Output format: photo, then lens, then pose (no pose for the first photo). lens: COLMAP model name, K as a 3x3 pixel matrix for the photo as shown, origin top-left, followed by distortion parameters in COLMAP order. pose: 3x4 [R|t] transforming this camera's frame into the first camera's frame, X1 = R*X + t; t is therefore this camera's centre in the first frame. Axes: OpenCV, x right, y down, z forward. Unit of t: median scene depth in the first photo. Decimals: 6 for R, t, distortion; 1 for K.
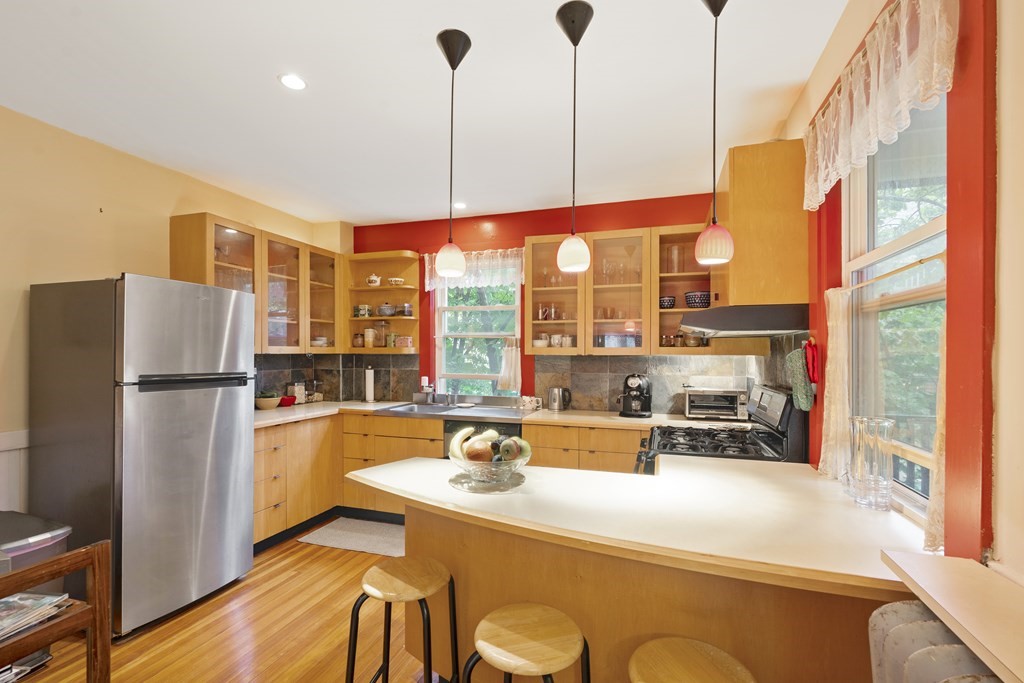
lens RADIAL K [[453.0, 0, 517.7], [0, 453.0, 365.4], [0, 0, 1]] dist [-0.001587, 0.001404]
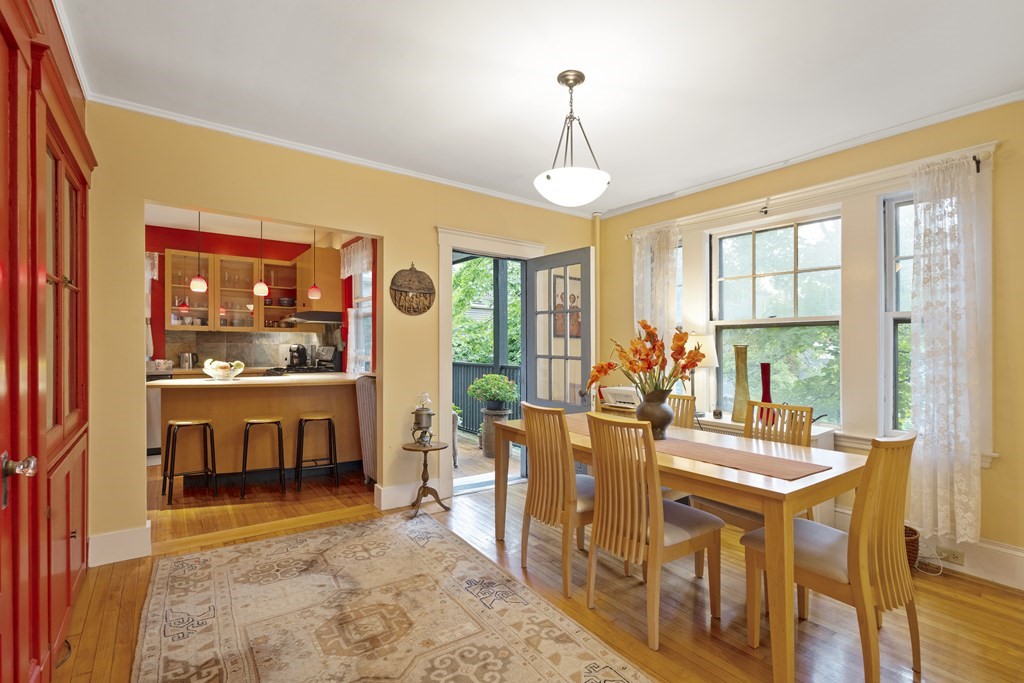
lens RADIAL K [[495.1, 0, 513.6], [0, 495.1, 345.7], [0, 0, 1]] dist [0.001313, 0.000057]
pose [[0.594914, 0.001660, 0.803787, -0.668586], [0.009046, 0.999921, -0.008760, 0.057839], [-0.803738, 0.012483, 0.594852, -0.939053]]
